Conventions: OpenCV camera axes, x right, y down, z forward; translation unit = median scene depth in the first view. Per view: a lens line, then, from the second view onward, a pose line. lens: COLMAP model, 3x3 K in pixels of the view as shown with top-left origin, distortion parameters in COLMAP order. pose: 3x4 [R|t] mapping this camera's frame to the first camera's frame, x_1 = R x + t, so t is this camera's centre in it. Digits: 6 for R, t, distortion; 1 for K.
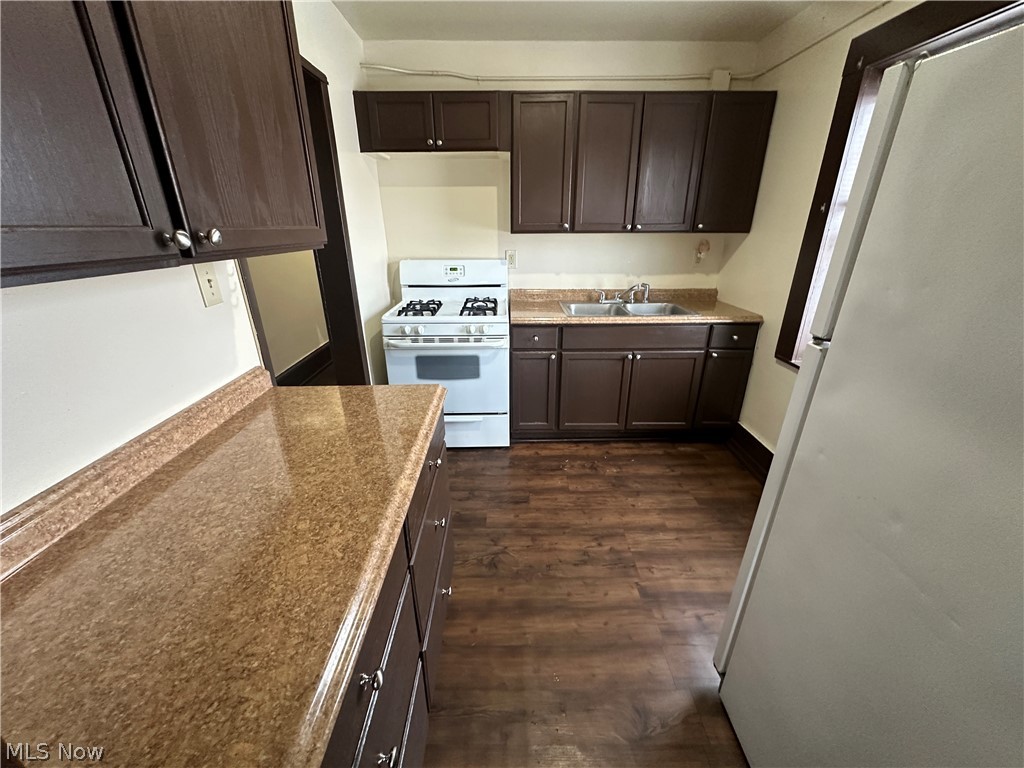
lens RADIAL K [[405.5, 0, 509.0], [0, 405.5, 381.9], [0, 0, 1]] dist [0.010792, 0.000196]
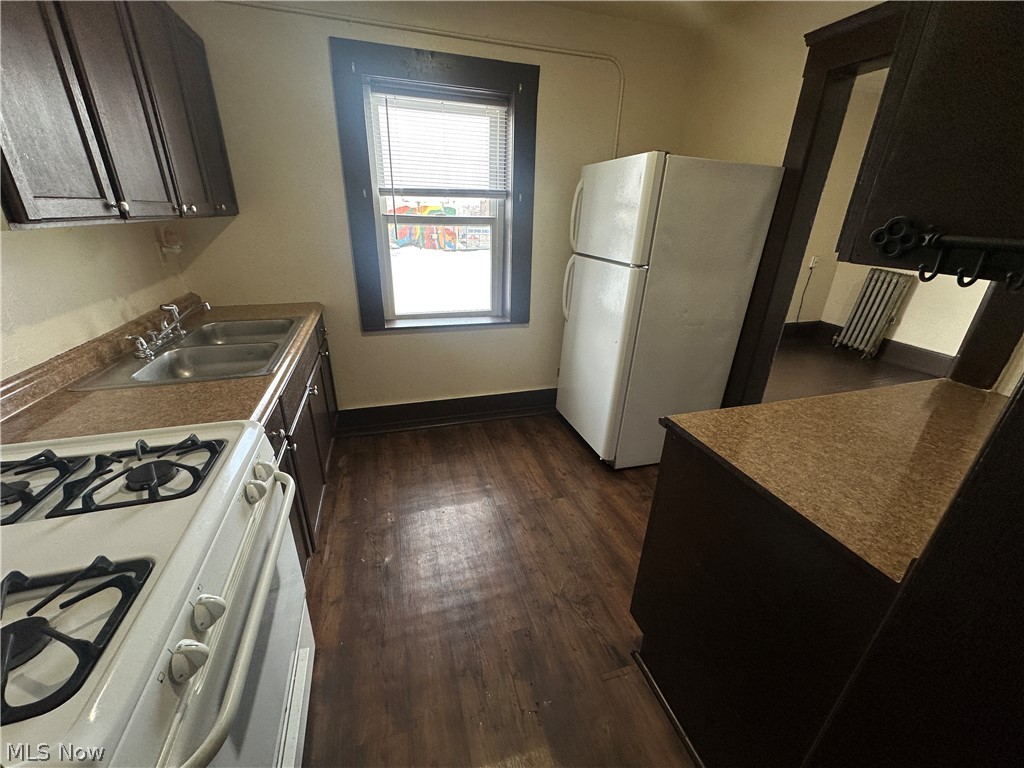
lens RADIAL K [[405.5, 0, 512.0], [0, 405.5, 378.9], [0, 0, 1]] dist [0.010792, 0.000196]
pose [[-0.290802, -0.370622, 0.882085, -0.477163], [0.326341, 0.828222, 0.455577, -0.327430], [-0.899409, 0.420343, -0.119900, 0.829922]]
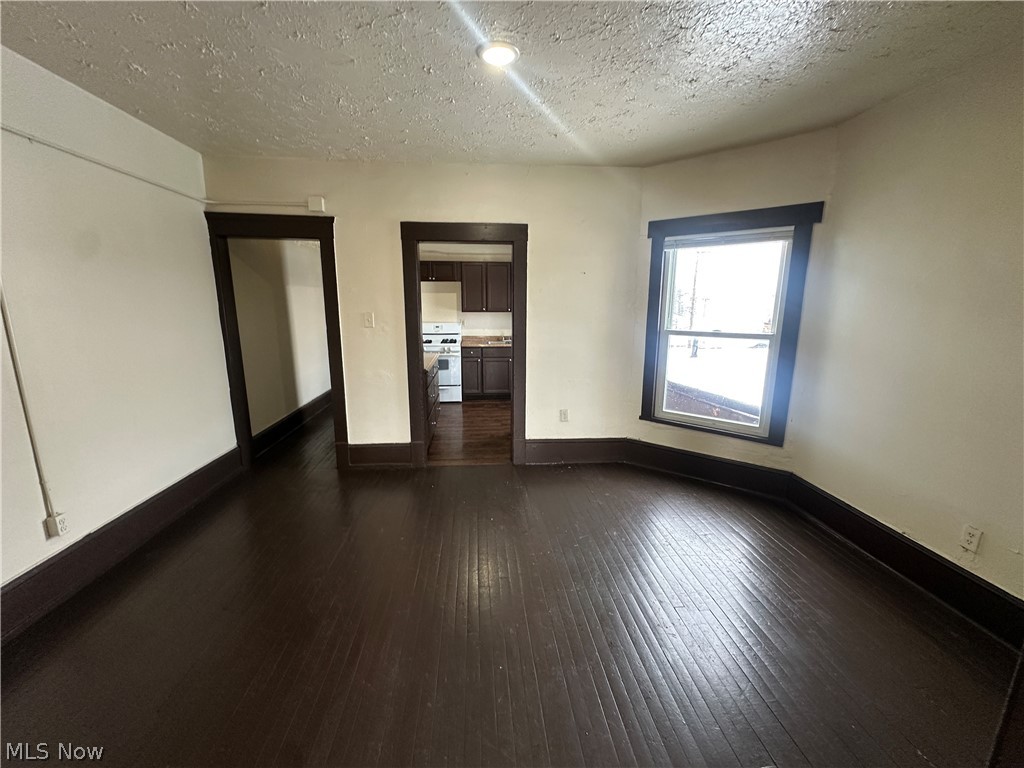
lens RADIAL K [[405.5, 0, 510.3], [0, 405.5, 382.0], [0, 0, 1]] dist [0.010792, 0.000196]
pose [[0.997022, -0.008788, 0.076610, 0.108456], [0.022608, 0.983141, -0.181445, 0.516799], [-0.073724, 0.182637, 0.980412, -1.389073]]
